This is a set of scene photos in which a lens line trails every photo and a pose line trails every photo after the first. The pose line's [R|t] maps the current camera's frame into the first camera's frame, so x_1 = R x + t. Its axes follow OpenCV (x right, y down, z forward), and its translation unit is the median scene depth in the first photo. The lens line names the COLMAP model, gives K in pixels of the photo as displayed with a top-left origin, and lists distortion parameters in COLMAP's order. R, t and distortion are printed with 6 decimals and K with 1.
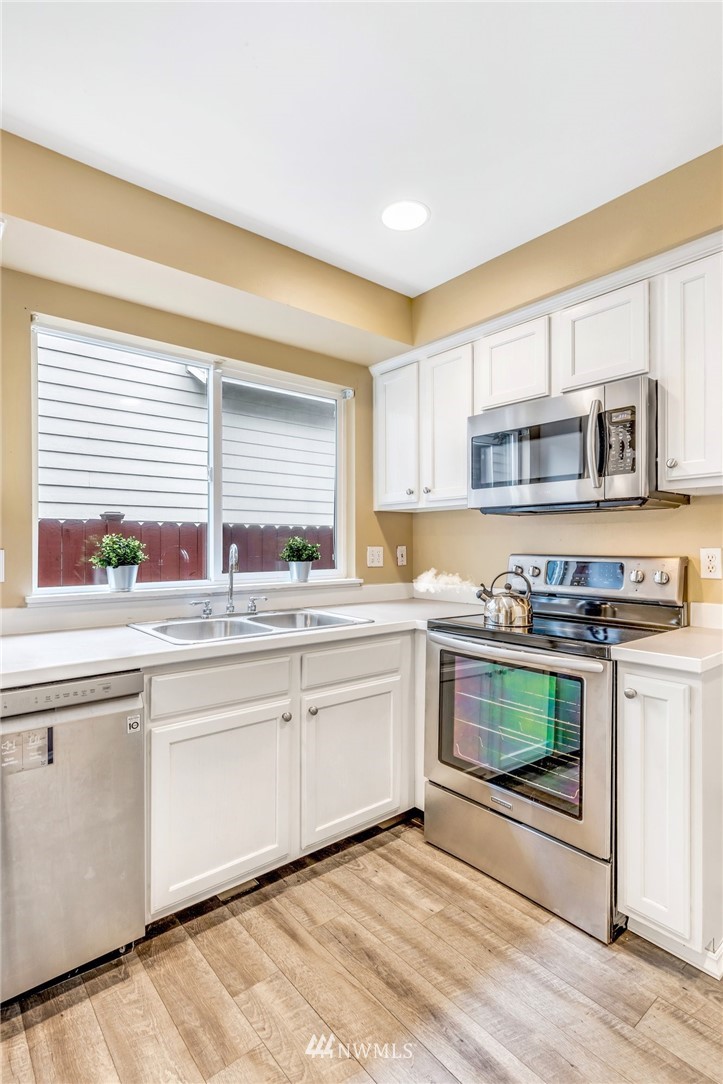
lens RADIAL K [[536.9, 0, 361.3], [0, 536.9, 537.7], [0, 0, 1]] dist [-0.008537, 0.001848]
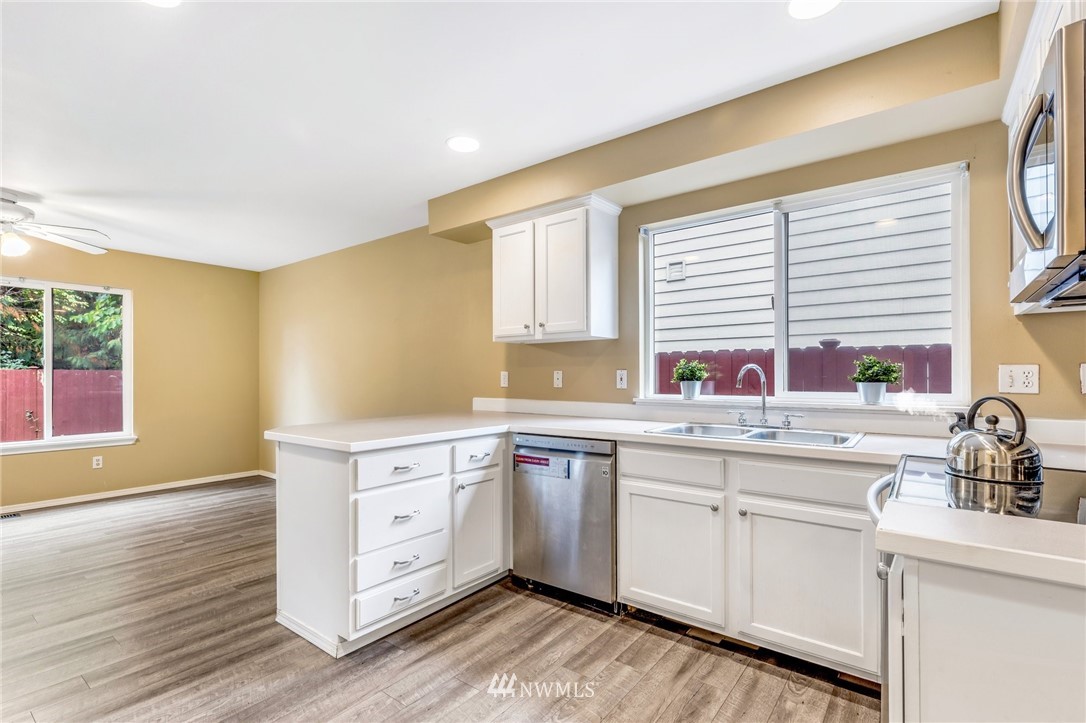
lens RADIAL K [[499.9, 0, 538.1], [0, 499.9, 371.5], [0, 0, 1]] dist [-0.000747, -0.000372]
pose [[0.212824, -0.008187, -0.977056, 0.802312], [0.014075, 0.999887, -0.005313, 0.029427], [0.976989, -0.012621, 0.212915, 0.354187]]
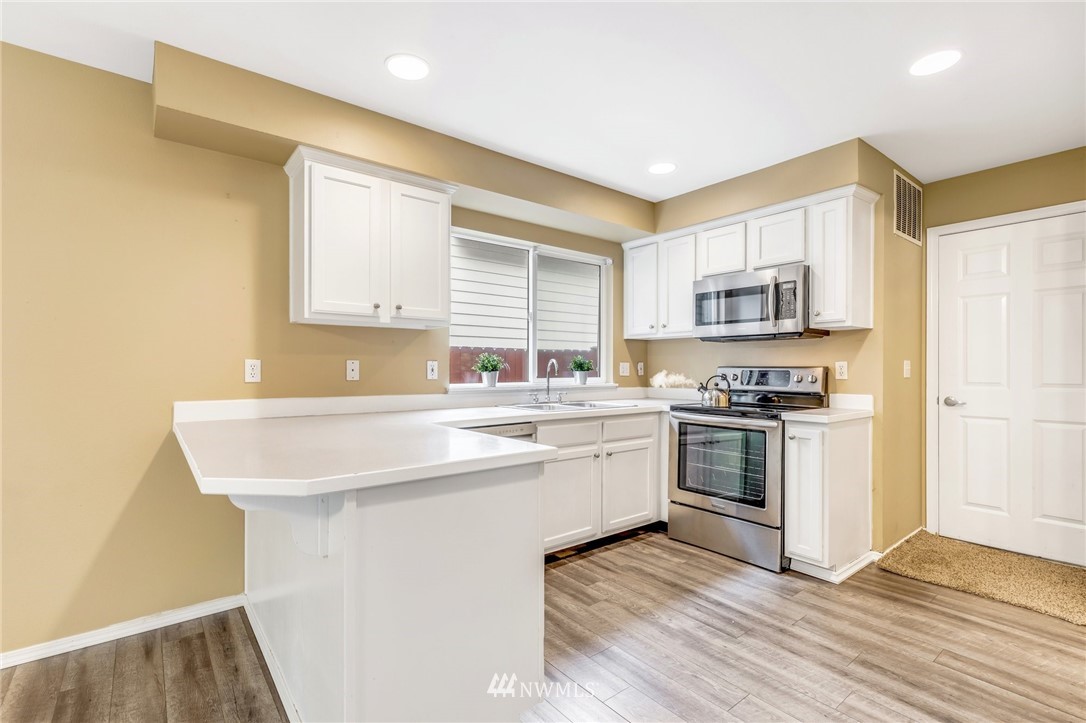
lens RADIAL K [[499.9, 0, 536.1], [0, 499.9, 365.0], [0, 0, 1]] dist [-0.000747, -0.000372]
pose [[0.999640, 0.002055, -0.026769, -0.274854], [-0.001880, 0.999976, 0.006594, 0.021546], [0.026782, -0.006541, 0.999620, -0.612693]]
